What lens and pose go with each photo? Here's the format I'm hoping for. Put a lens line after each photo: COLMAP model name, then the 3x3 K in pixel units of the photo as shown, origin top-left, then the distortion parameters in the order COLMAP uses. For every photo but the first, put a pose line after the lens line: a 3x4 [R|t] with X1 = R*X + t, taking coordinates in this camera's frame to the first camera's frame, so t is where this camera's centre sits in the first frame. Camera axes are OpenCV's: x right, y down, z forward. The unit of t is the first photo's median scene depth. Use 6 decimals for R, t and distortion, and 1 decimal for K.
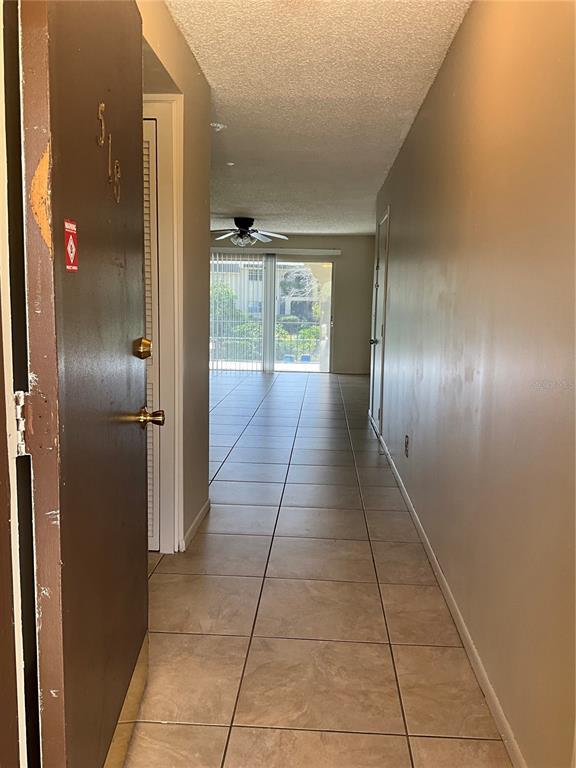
lens RADIAL K [[639.3, 0, 291.9], [0, 639.3, 380.8], [0, 0, 1]] dist [0.032573, -0.068203]
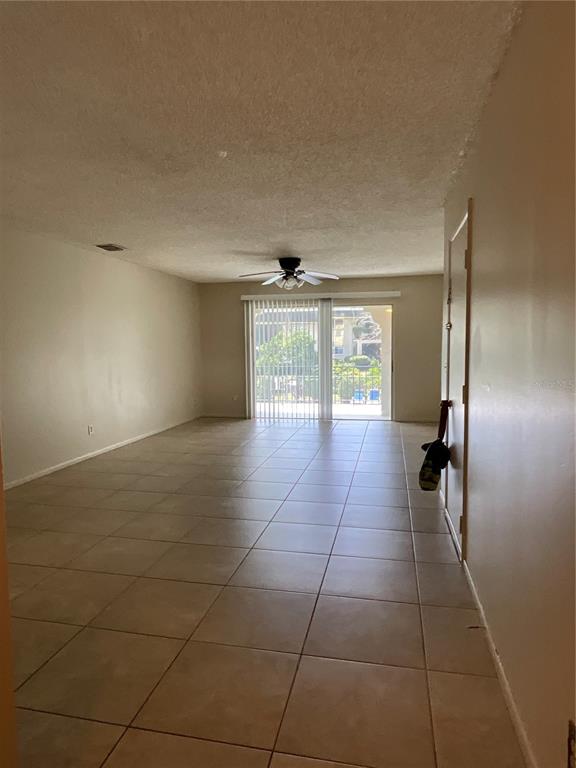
lens RADIAL K [[499.7, 0, 282.6], [0, 499.7, 392.3], [0, 0, 1]] dist [-0.001144, -0.000670]
pose [[0.986307, -0.015077, -0.164228, 0.023566], [0.010441, 0.999523, -0.029054, -0.035879], [0.164588, 0.026942, 0.985994, 0.248880]]
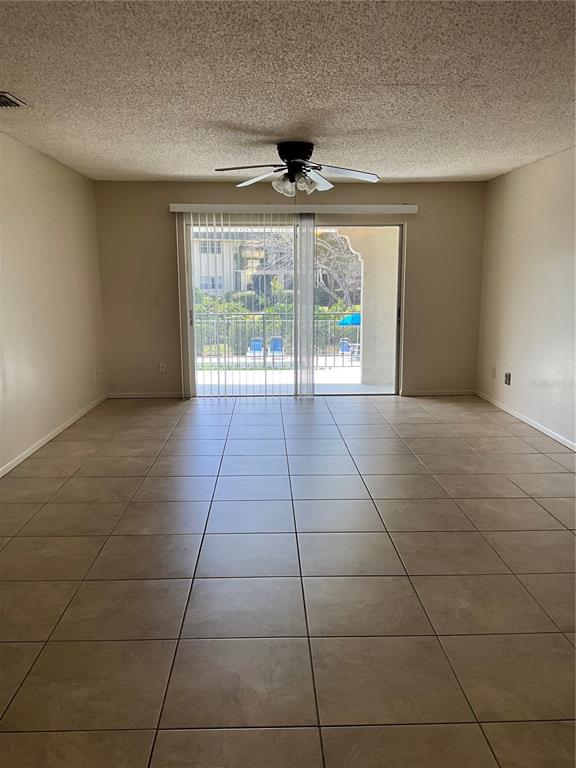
lens RADIAL K [[639.3, 0, 292.5], [0, 639.3, 395.2], [0, 0, 1]] dist [0.032573, -0.068203]
pose [[0.995779, -0.040676, 0.082280, -0.106180], [0.035236, 0.997163, 0.066520, -0.061682], [-0.084752, -0.063340, 0.994387, 0.358395]]
